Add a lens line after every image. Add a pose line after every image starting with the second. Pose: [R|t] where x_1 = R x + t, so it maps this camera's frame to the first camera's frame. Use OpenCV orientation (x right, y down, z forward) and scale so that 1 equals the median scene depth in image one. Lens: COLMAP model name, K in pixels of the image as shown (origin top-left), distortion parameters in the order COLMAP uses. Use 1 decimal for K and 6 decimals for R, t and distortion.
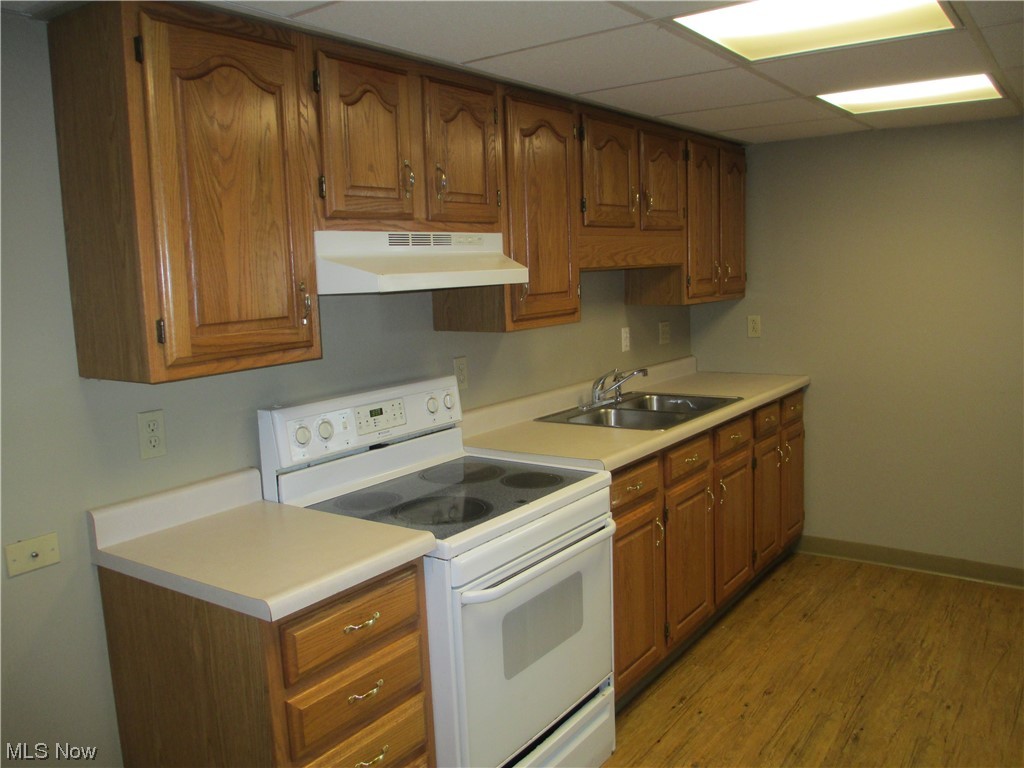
lens RADIAL K [[849.5, 0, 512.0], [0, 849.5, 384.0], [0, 0, 1]] dist [-0.081771, -0.003841]
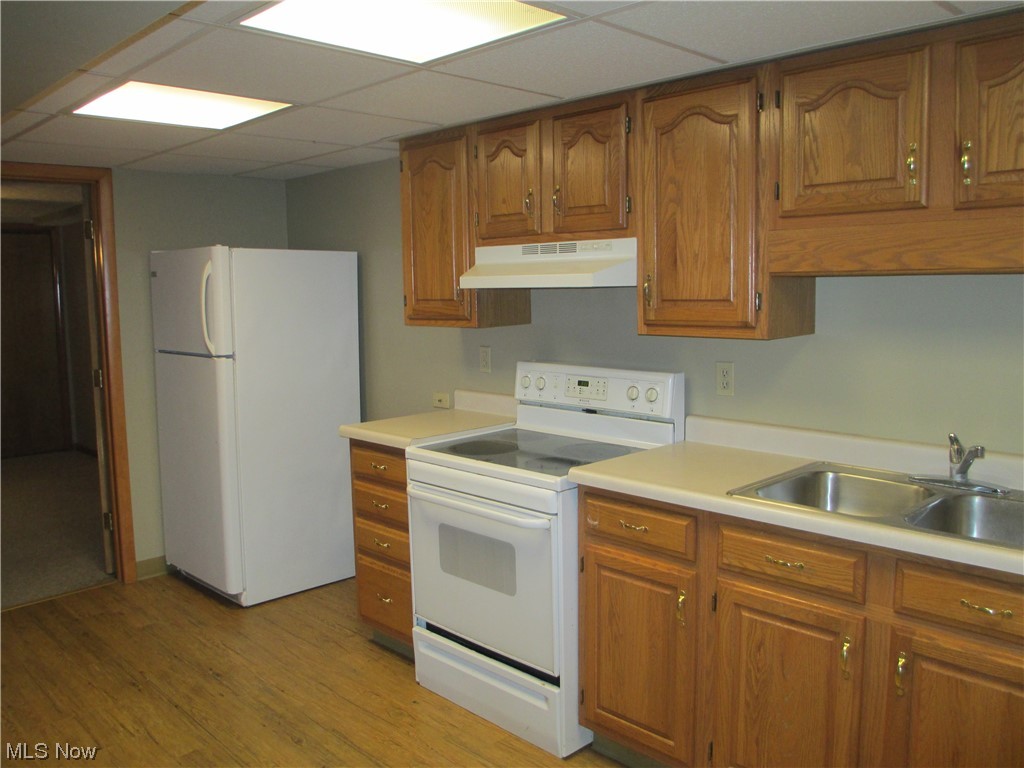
lens RADIAL K [[849.5, 0, 512.0], [0, 849.5, 384.0], [0, 0, 1]] dist [-0.081771, -0.003841]
pose [[-0.172116, 0.158072, -0.972311, 1.120009], [-0.109919, 0.977795, 0.178421, -0.184806], [0.978925, 0.137585, -0.150919, 1.116561]]
